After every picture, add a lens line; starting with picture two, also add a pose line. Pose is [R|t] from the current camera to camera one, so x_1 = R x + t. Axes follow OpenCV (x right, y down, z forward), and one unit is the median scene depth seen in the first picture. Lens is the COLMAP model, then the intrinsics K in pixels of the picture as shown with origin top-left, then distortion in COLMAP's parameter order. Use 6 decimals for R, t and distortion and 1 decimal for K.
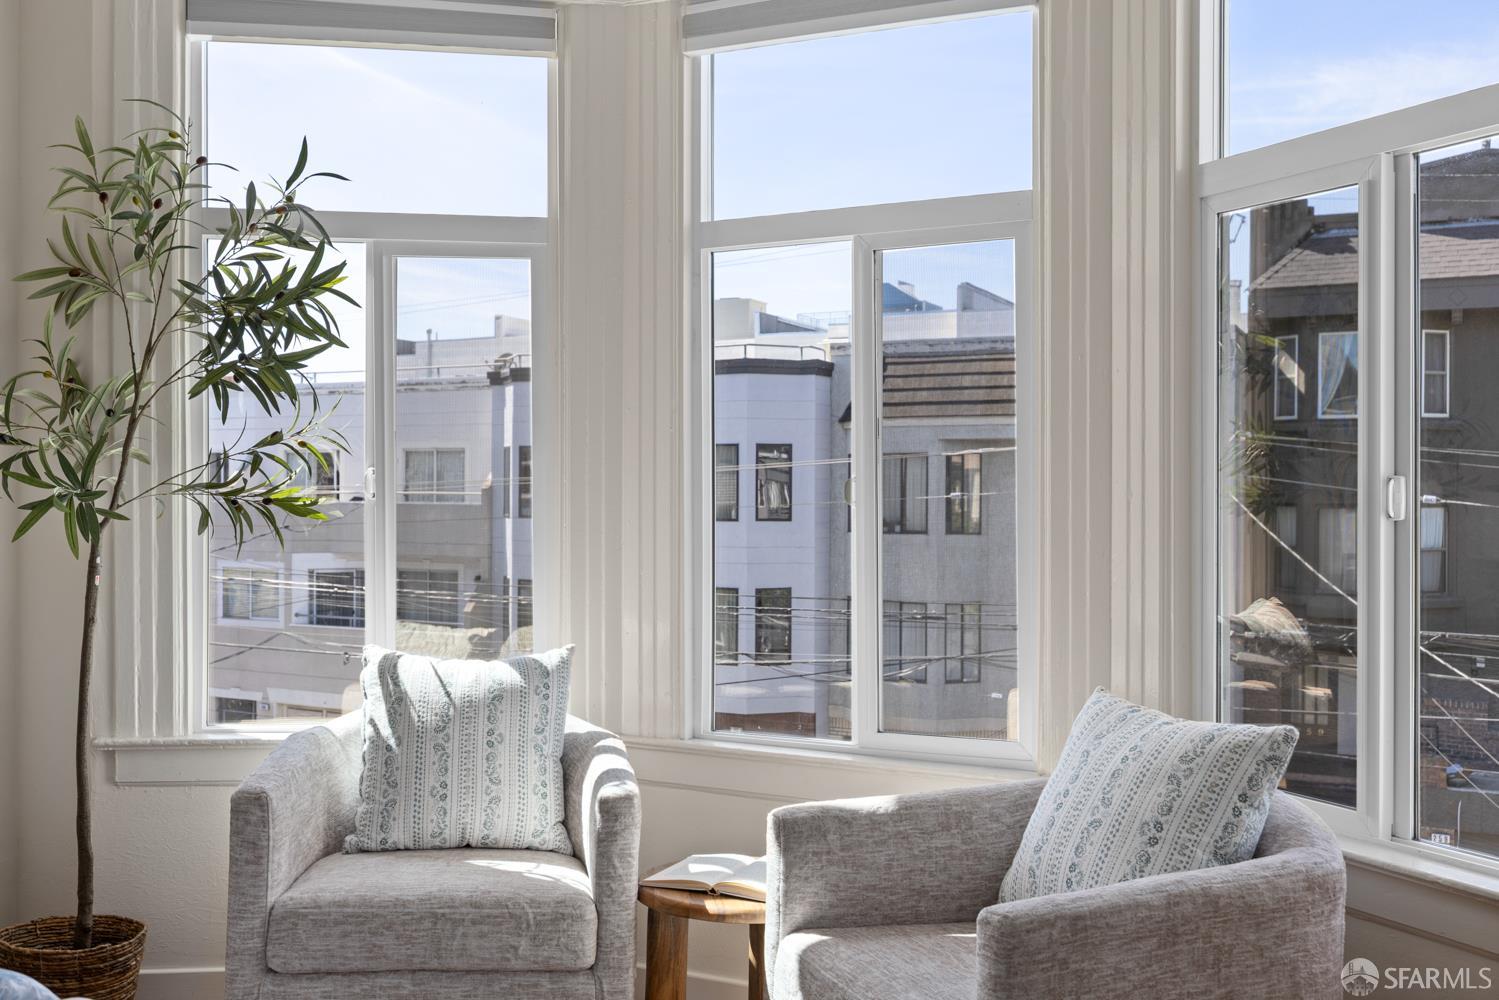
lens RADIAL K [[1460.4, 0, 742.4], [0, 1460.4, 495.9], [0, 0, 1]] dist [0.029772, 0.000000]
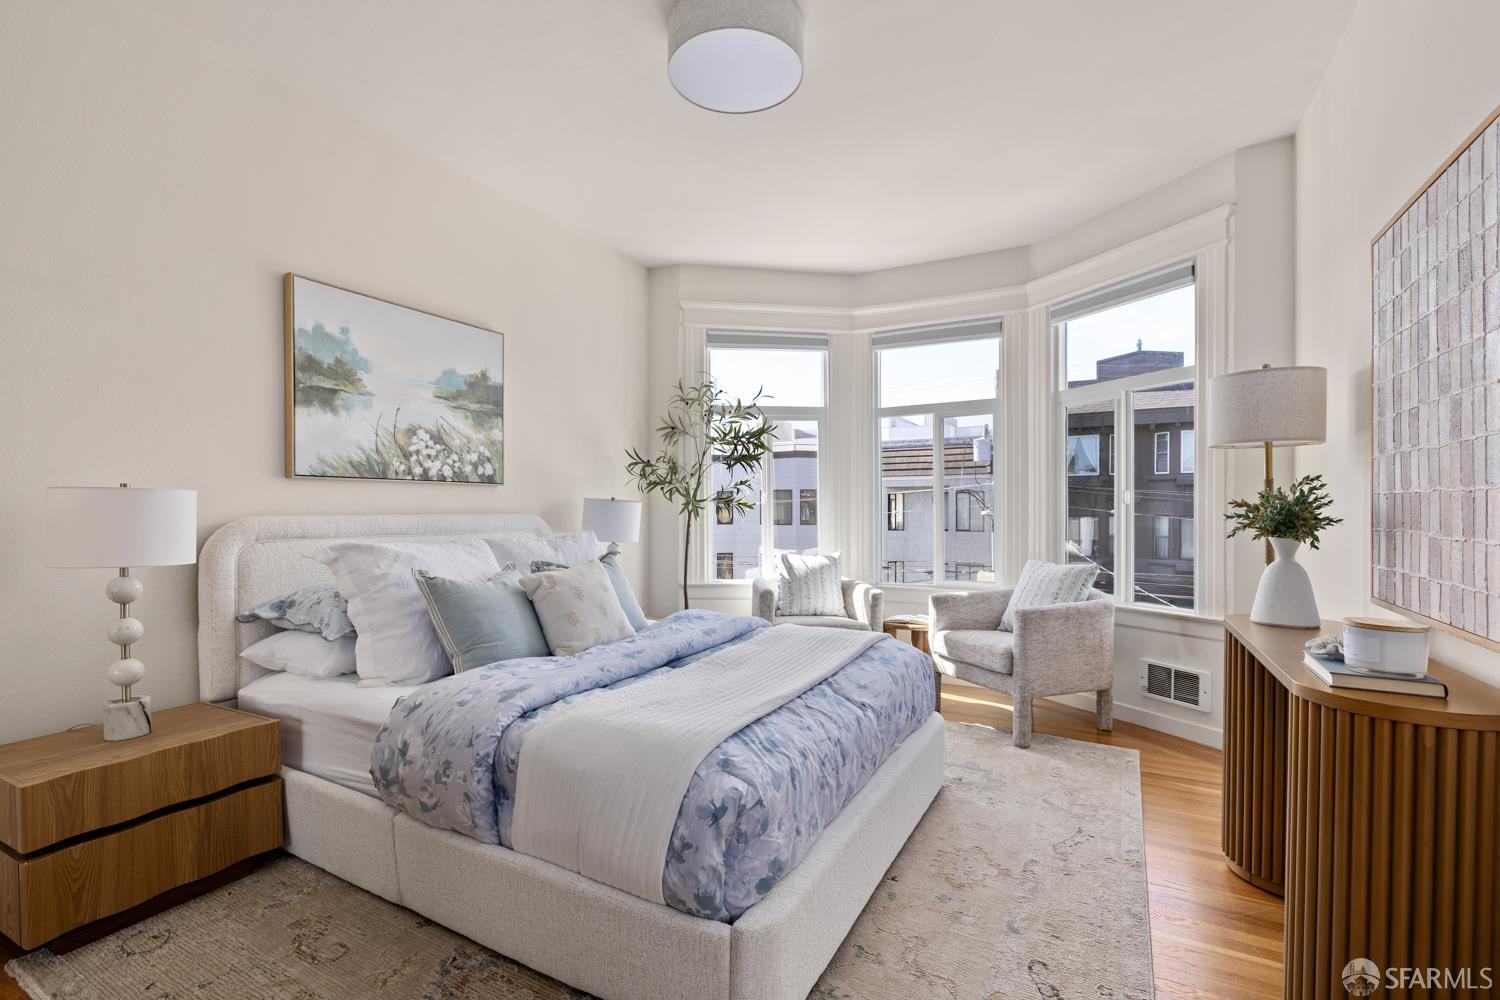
lens RADIAL K [[677.9, 0, 763.4], [0, 677.9, 520.1], [0, 0, 1]] dist [-0.005267, 0.000654]
pose [[0.999303, -0.006314, -0.036791, -0.236728], [0.006628, 0.999943, 0.008423, 0.027433], [0.036735, -0.008661, 0.999287, -0.410176]]
